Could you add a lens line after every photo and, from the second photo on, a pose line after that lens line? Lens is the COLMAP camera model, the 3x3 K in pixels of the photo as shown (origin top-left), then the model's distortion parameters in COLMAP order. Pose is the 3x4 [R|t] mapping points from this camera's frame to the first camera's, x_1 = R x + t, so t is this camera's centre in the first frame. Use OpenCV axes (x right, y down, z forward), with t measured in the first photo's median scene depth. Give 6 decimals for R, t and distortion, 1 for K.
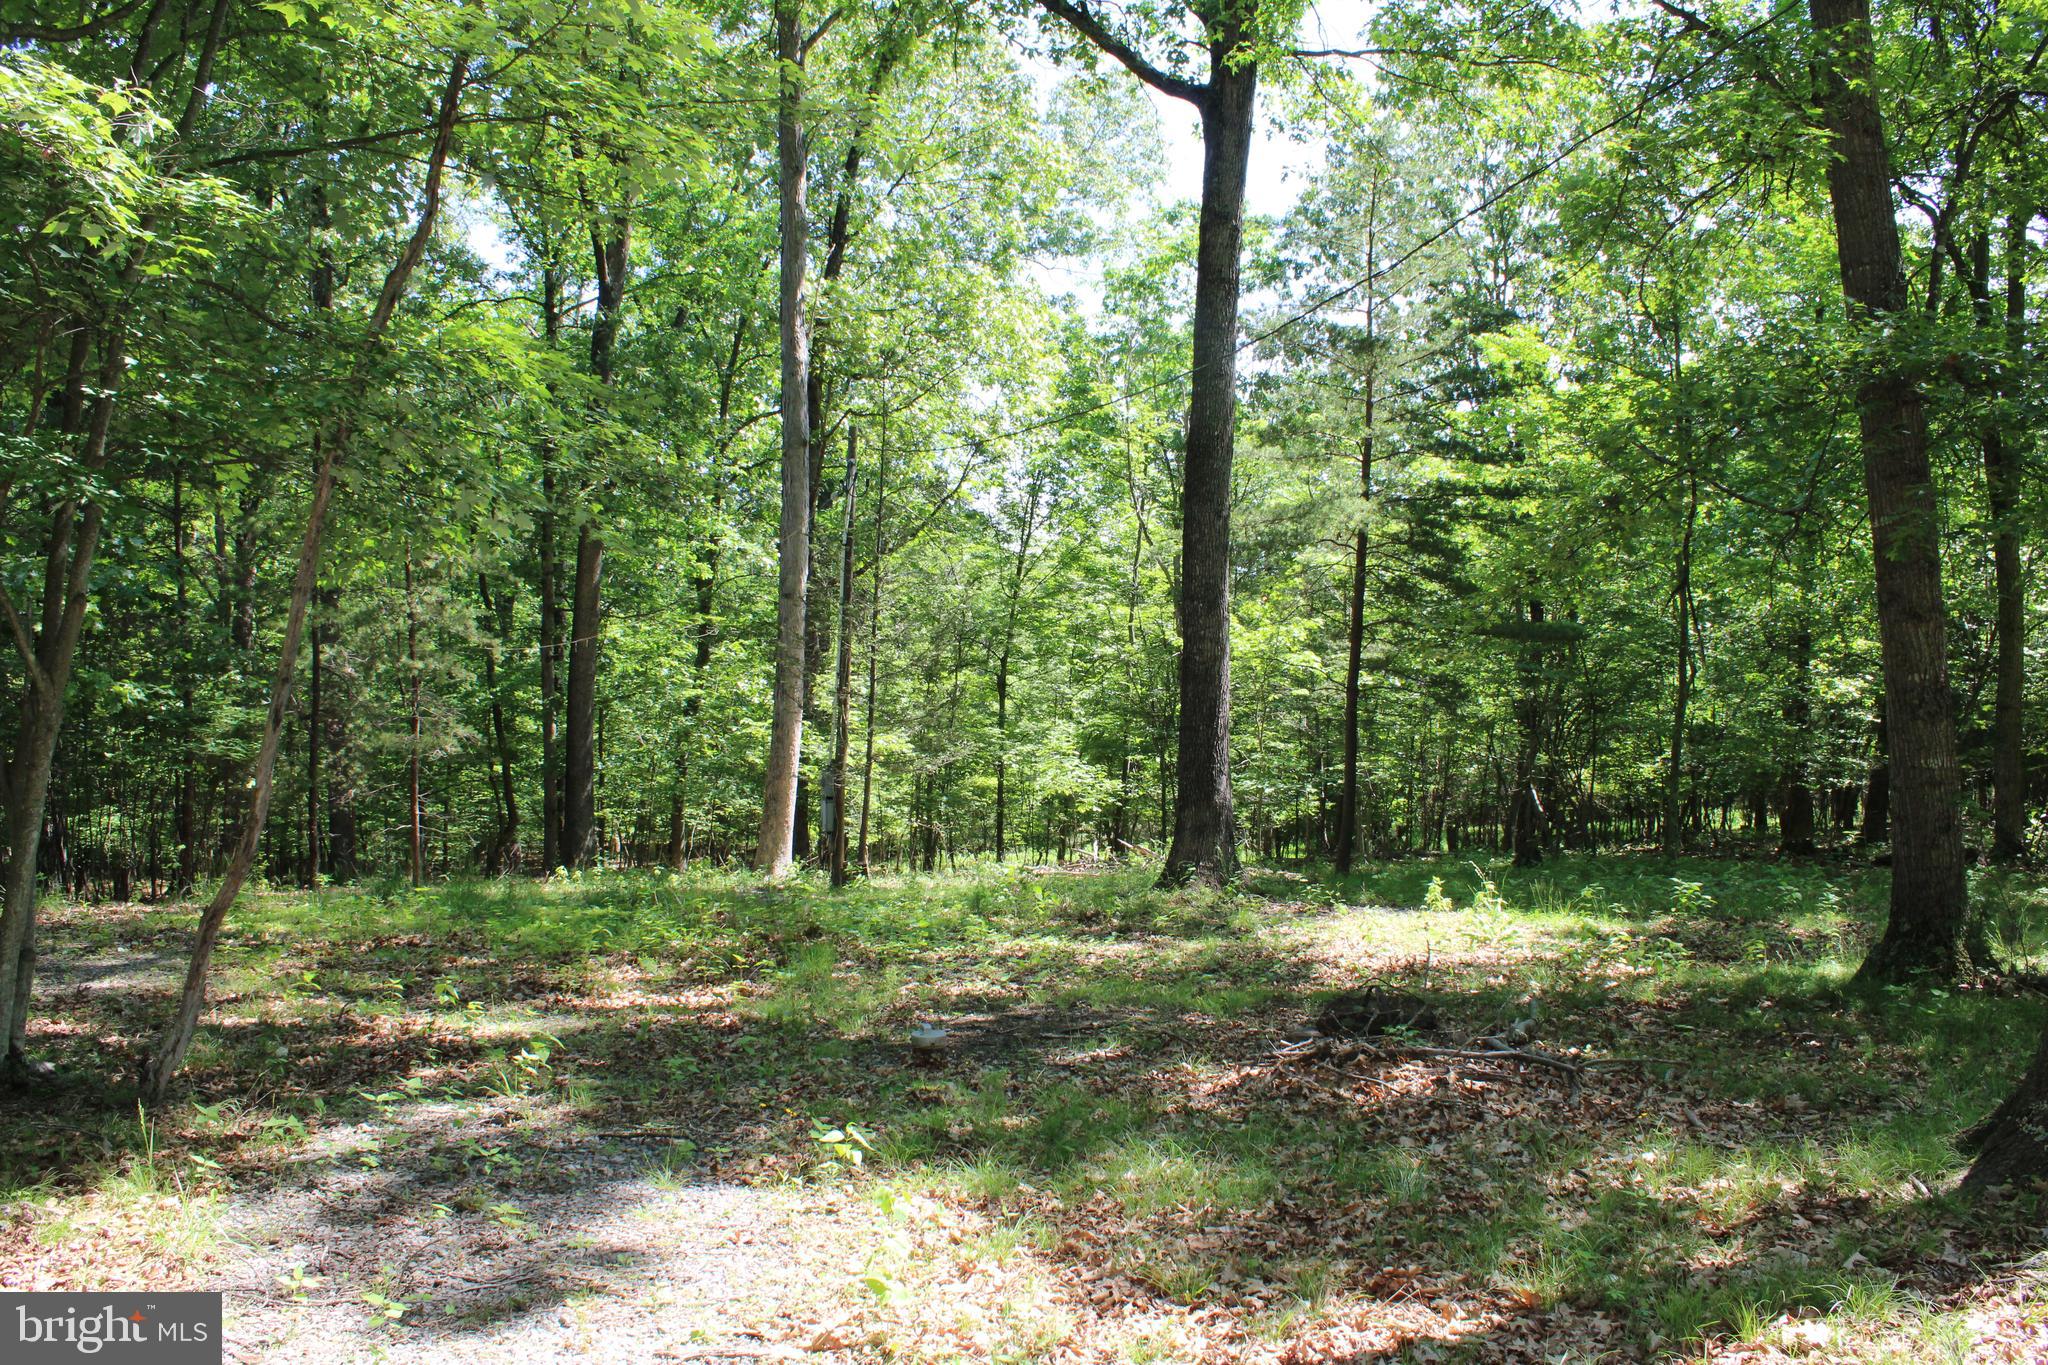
lens RADIAL K [[1701.0, 0, 1029.5], [0, 1701.0, 701.5], [0, 0, 1]] dist [-0.156014, 0.139005]
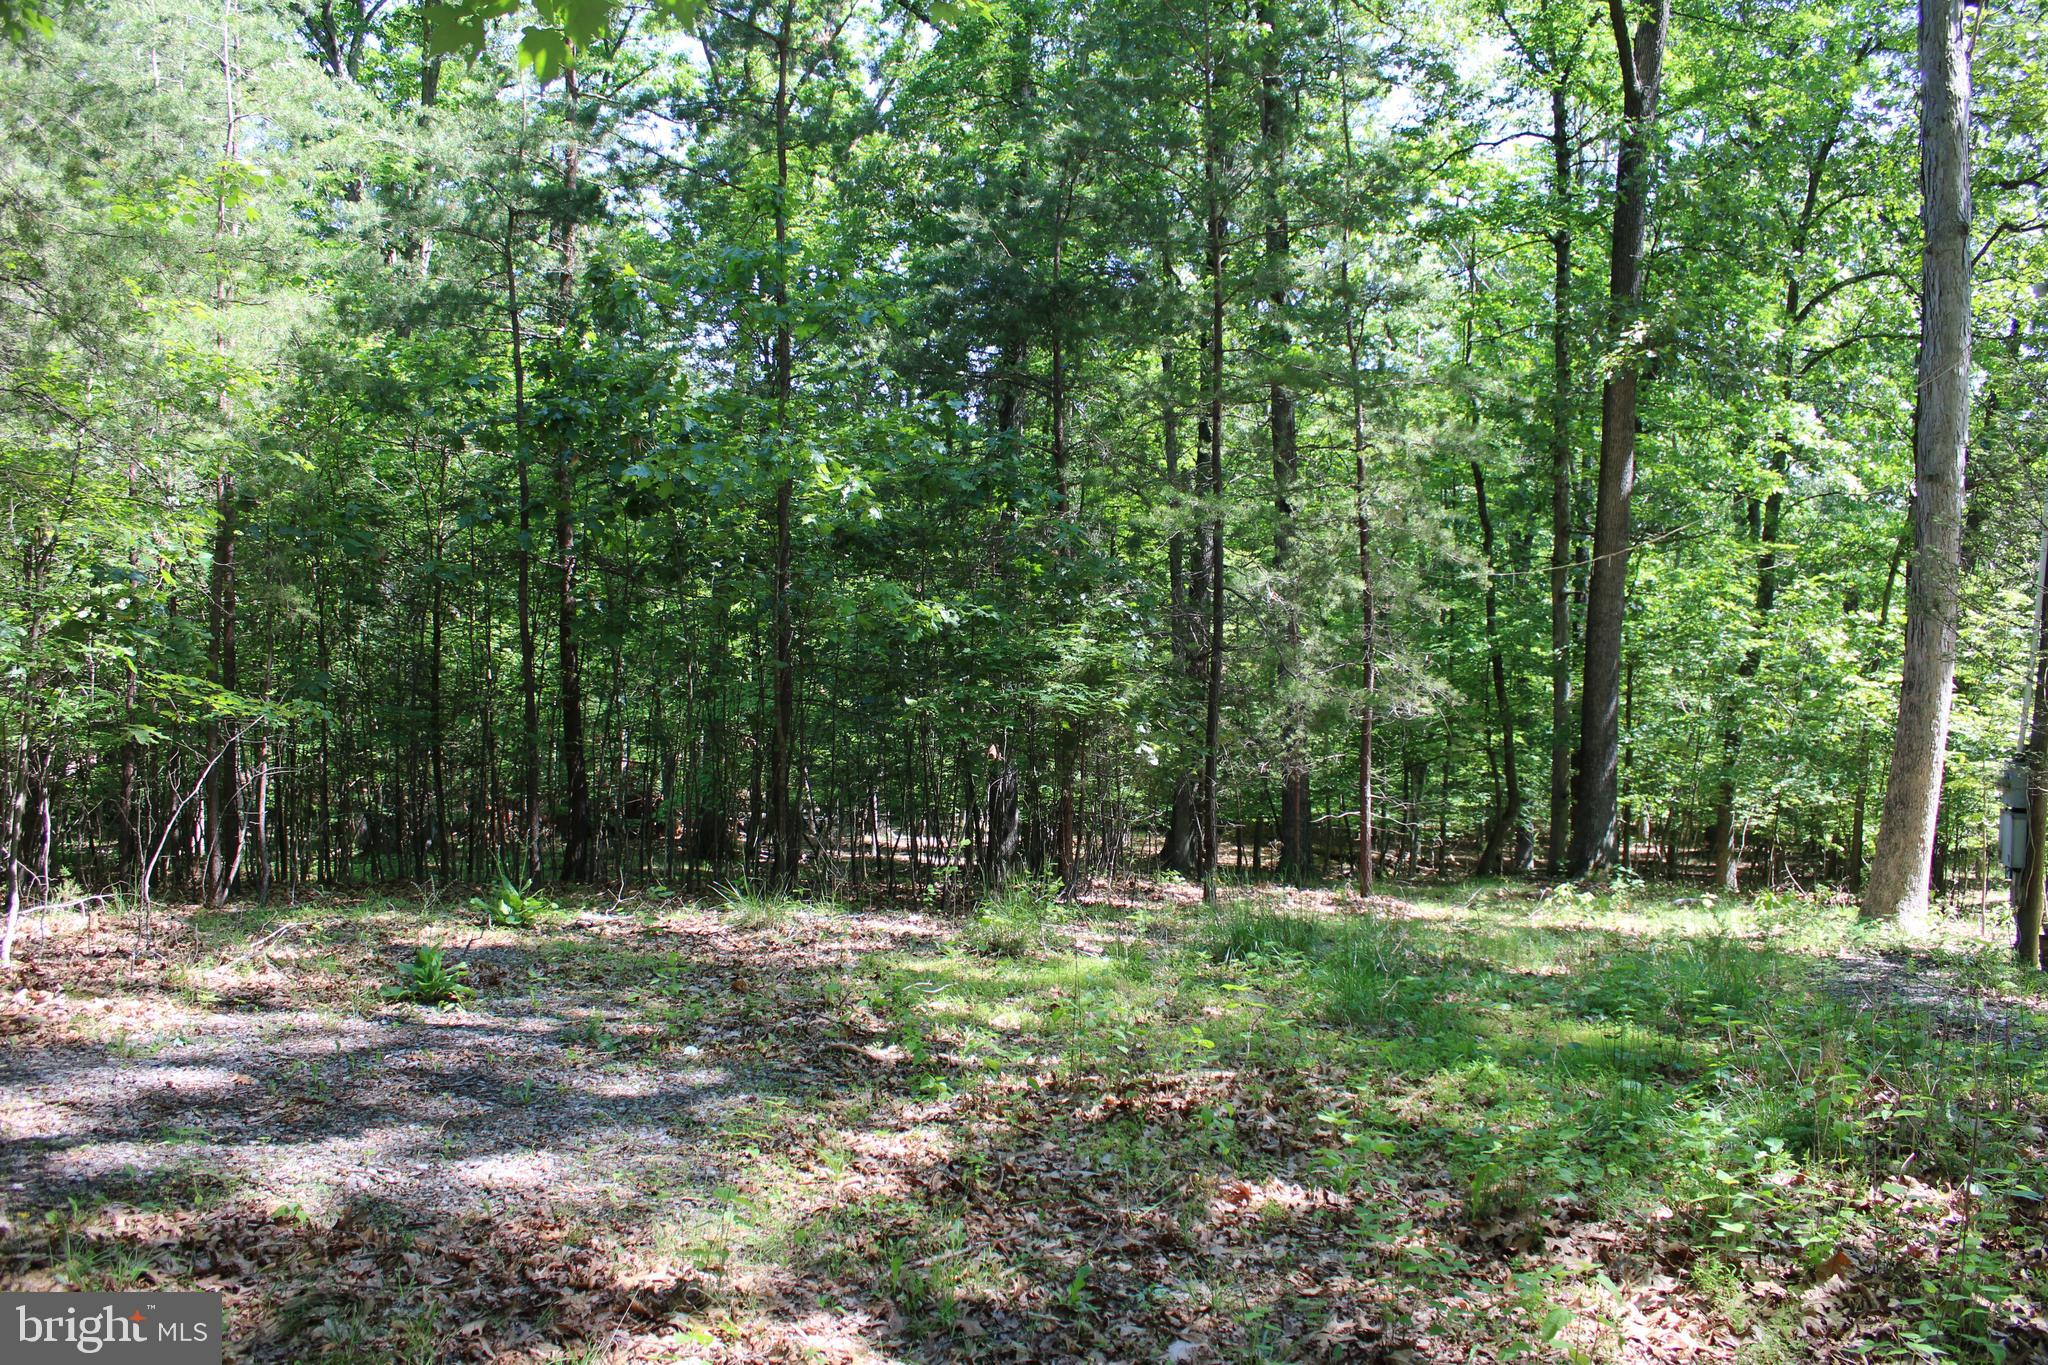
lens RADIAL K [[1701.0, 0, 1029.5], [0, 1701.0, 701.5], [0, 0, 1]] dist [-0.156014, 0.139005]
pose [[0.827814, 0.025198, -0.560436, -0.063632], [-0.014340, 0.999615, 0.023763, 0.008584], [0.560819, -0.011635, 0.827857, 0.255986]]
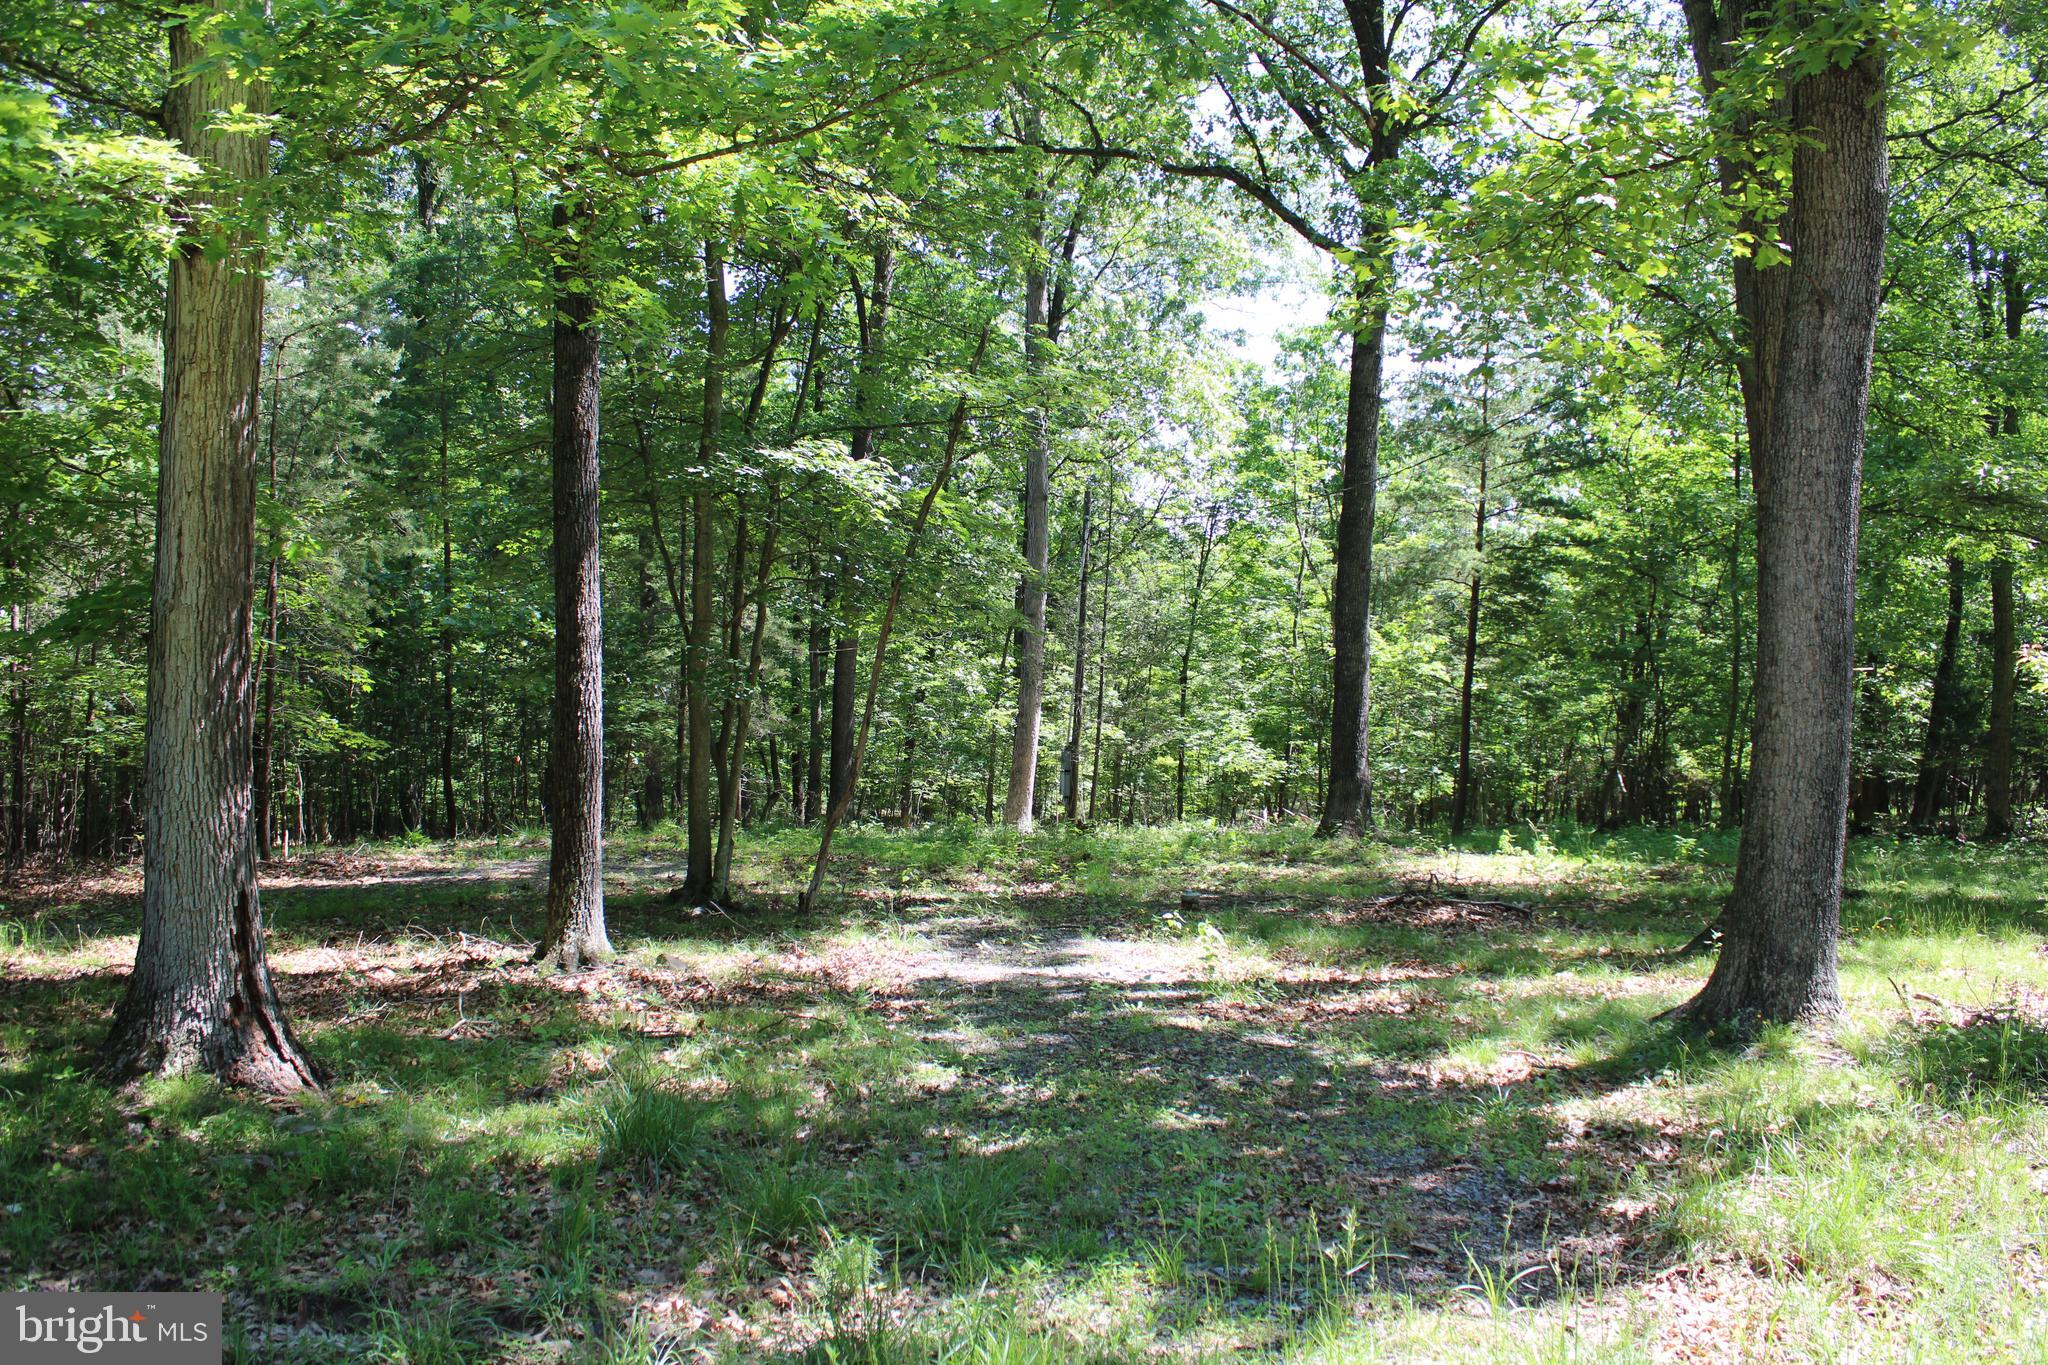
lens RADIAL K [[1701.0, 0, 1029.5], [0, 1701.0, 701.5], [0, 0, 1]] dist [-0.156014, 0.139005]
pose [[0.995651, 0.013741, -0.092148, -0.018816], [-0.012633, 0.999841, 0.012597, -0.010307], [0.092306, -0.011378, 0.995666, -0.245874]]
